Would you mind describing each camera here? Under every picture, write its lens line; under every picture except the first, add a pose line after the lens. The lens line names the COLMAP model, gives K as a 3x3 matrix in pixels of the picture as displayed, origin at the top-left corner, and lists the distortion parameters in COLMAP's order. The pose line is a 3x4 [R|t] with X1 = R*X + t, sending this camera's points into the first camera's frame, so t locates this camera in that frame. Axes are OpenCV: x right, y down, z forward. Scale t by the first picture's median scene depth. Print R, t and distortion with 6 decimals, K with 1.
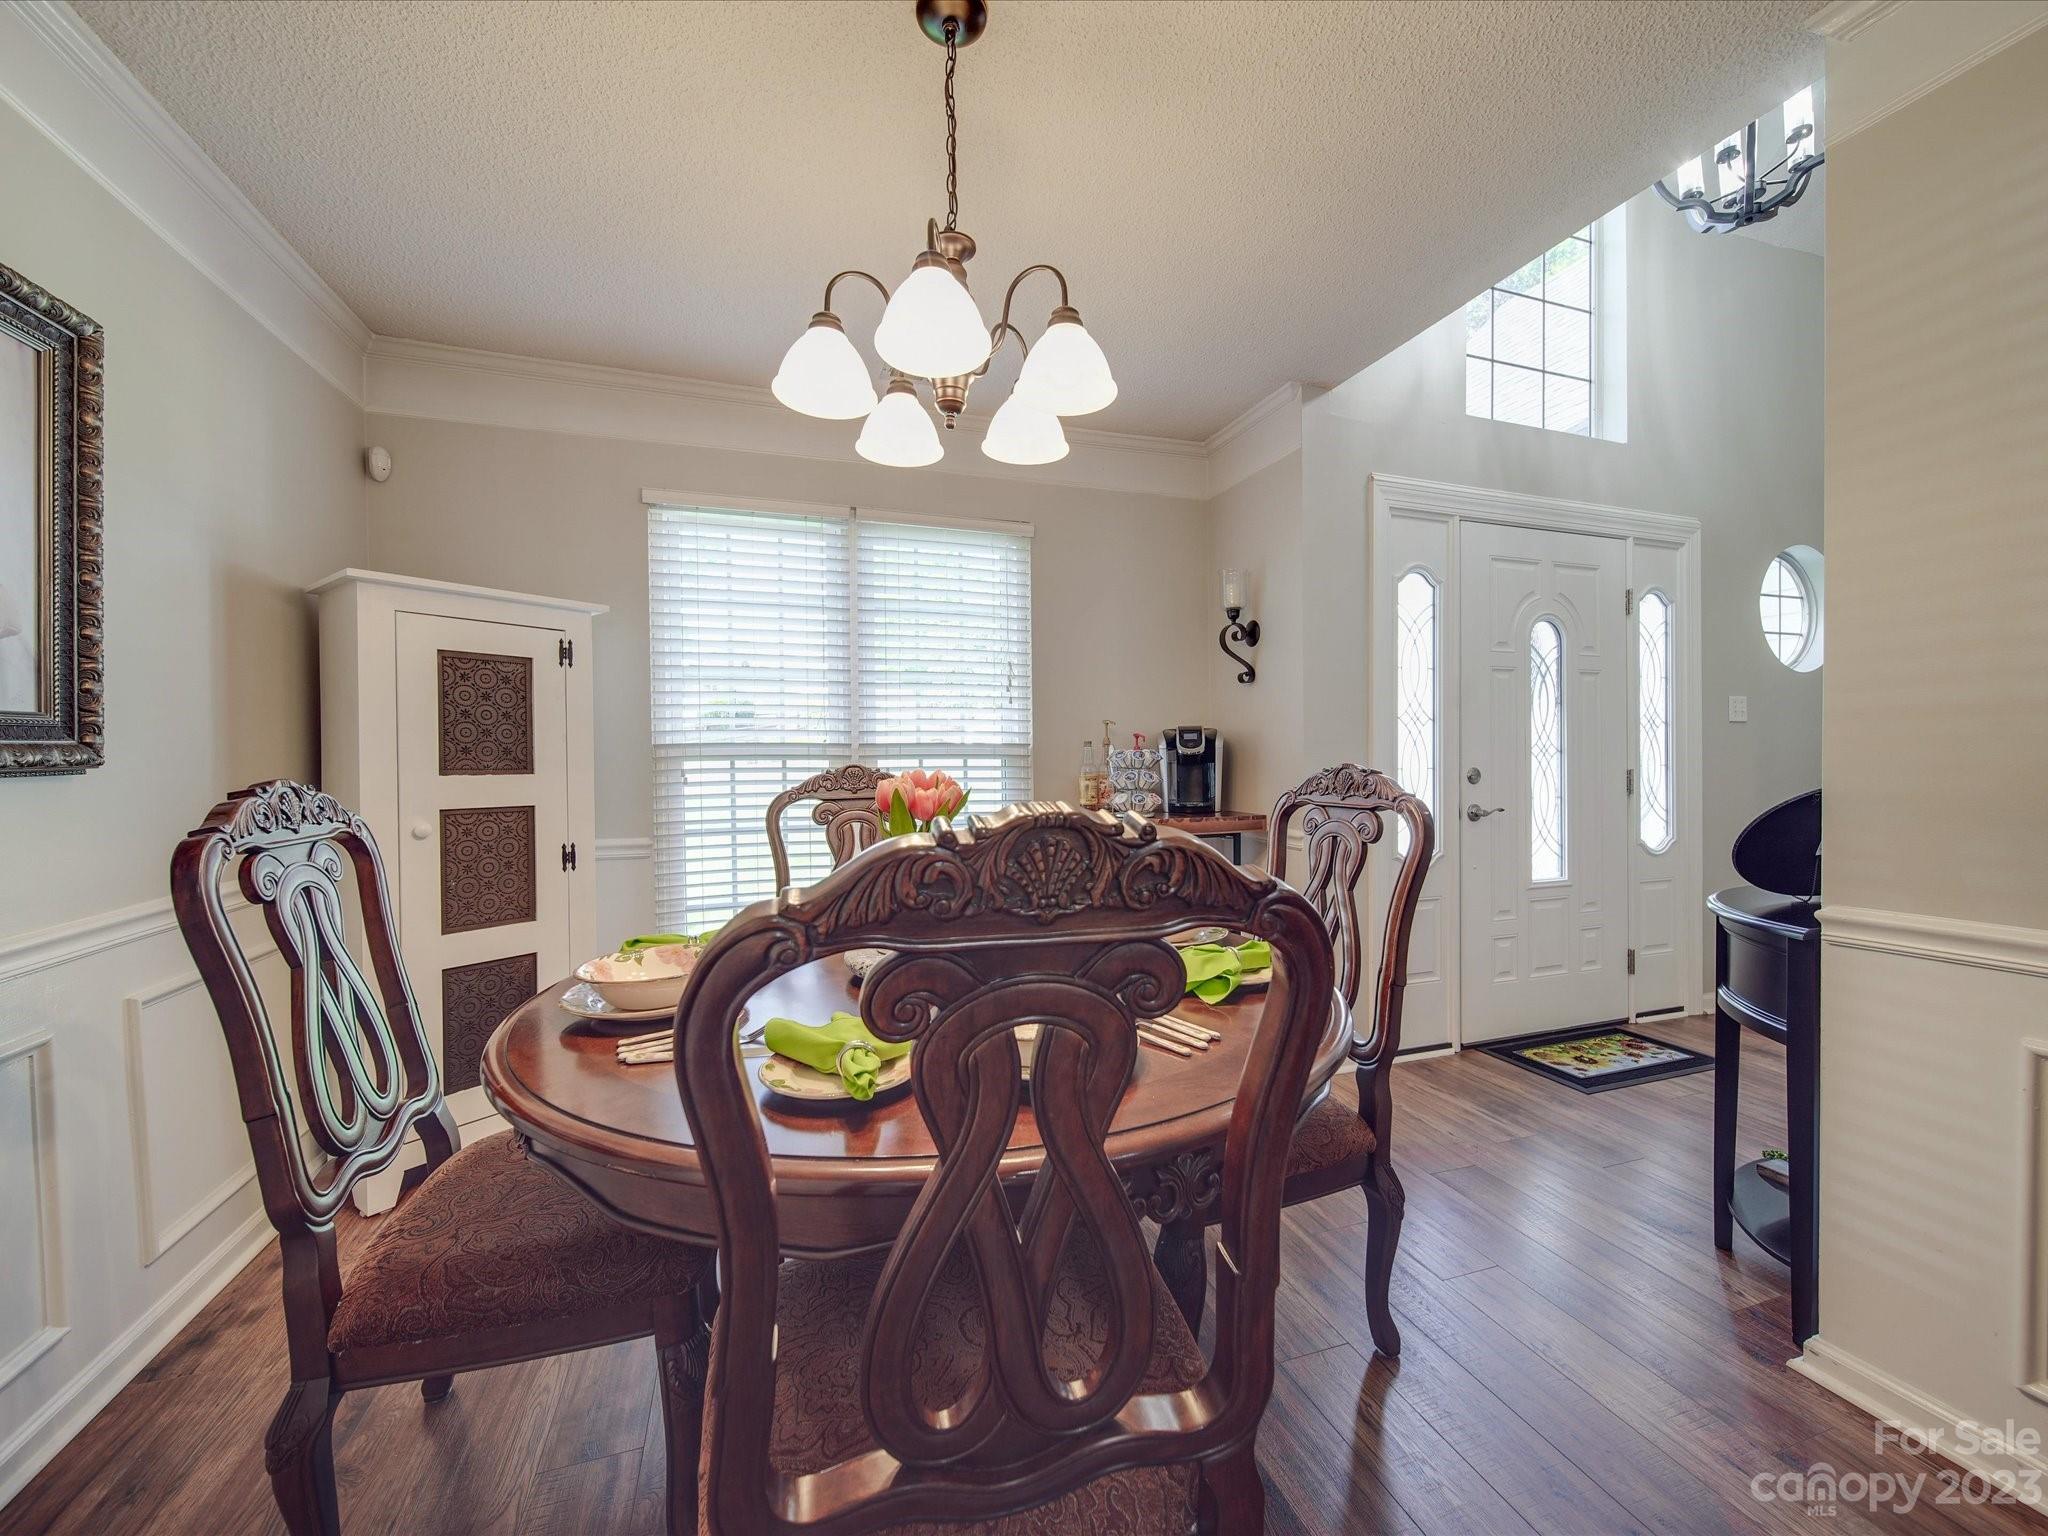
lens RADIAL K [[806.2, 0, 1027.9], [0, 806.2, 767.7], [0, 0, 1]] dist [0.000914, -0.001747]
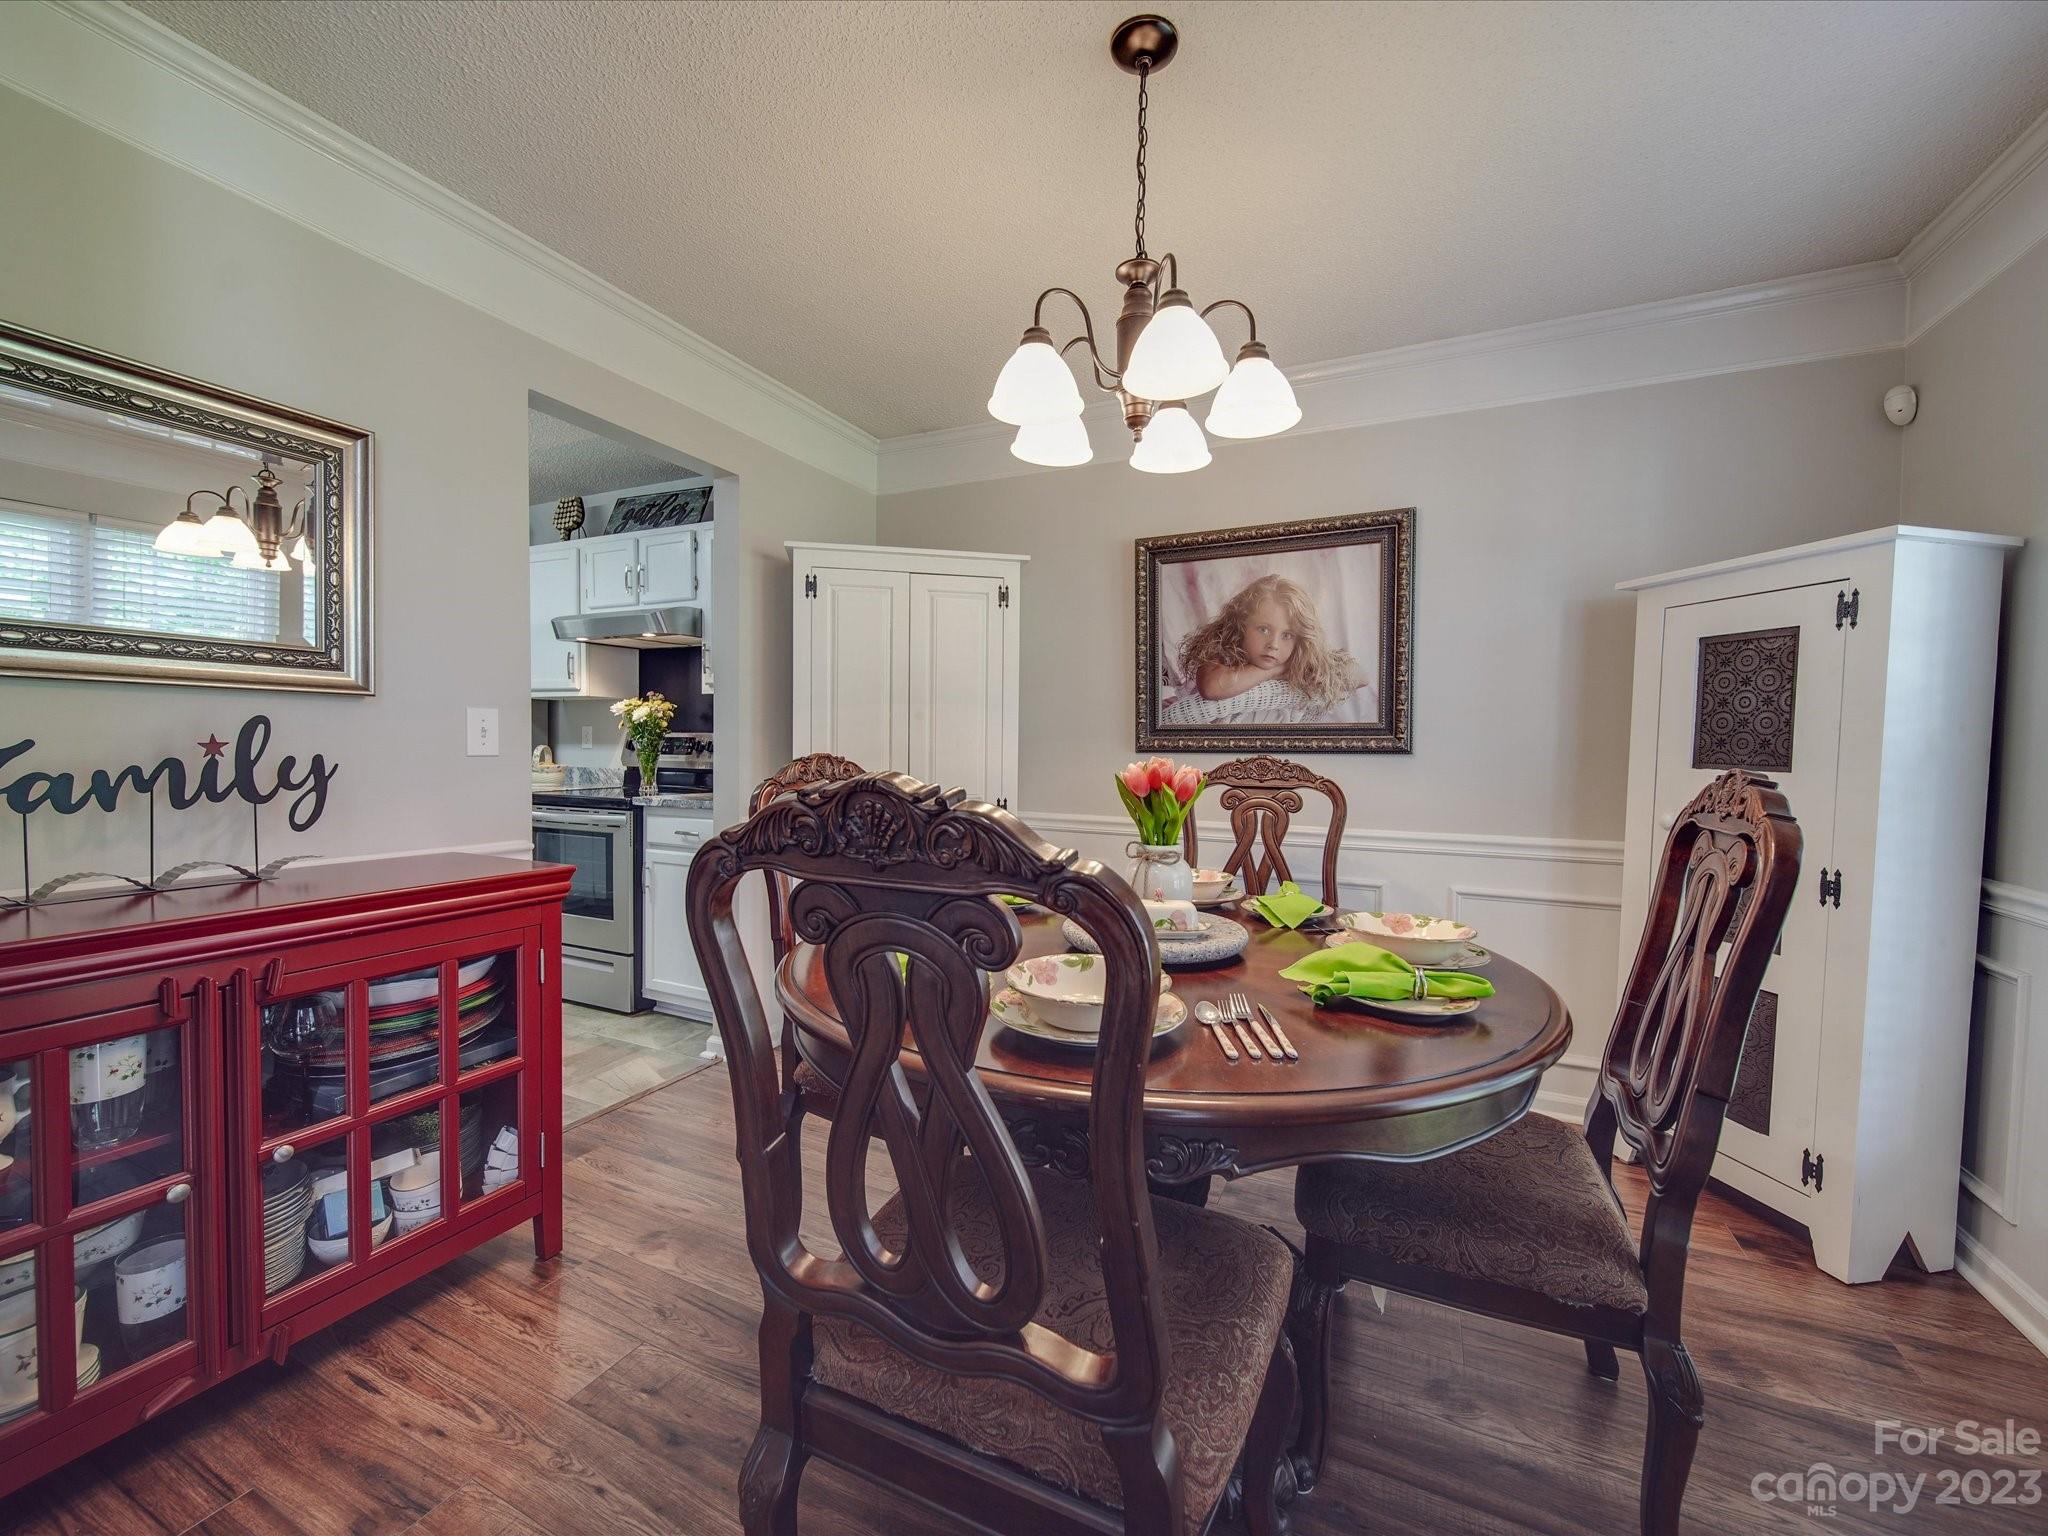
lens RADIAL K [[806.2, 0, 1027.9], [0, 806.2, 767.7], [0, 0, 1]] dist [0.000914, -0.001747]
pose [[-0.689385, 0.023506, -0.724013, 0.387304], [-0.017532, 0.998639, 0.049115, -0.018331], [0.724183, 0.046553, -0.688035, 0.804255]]
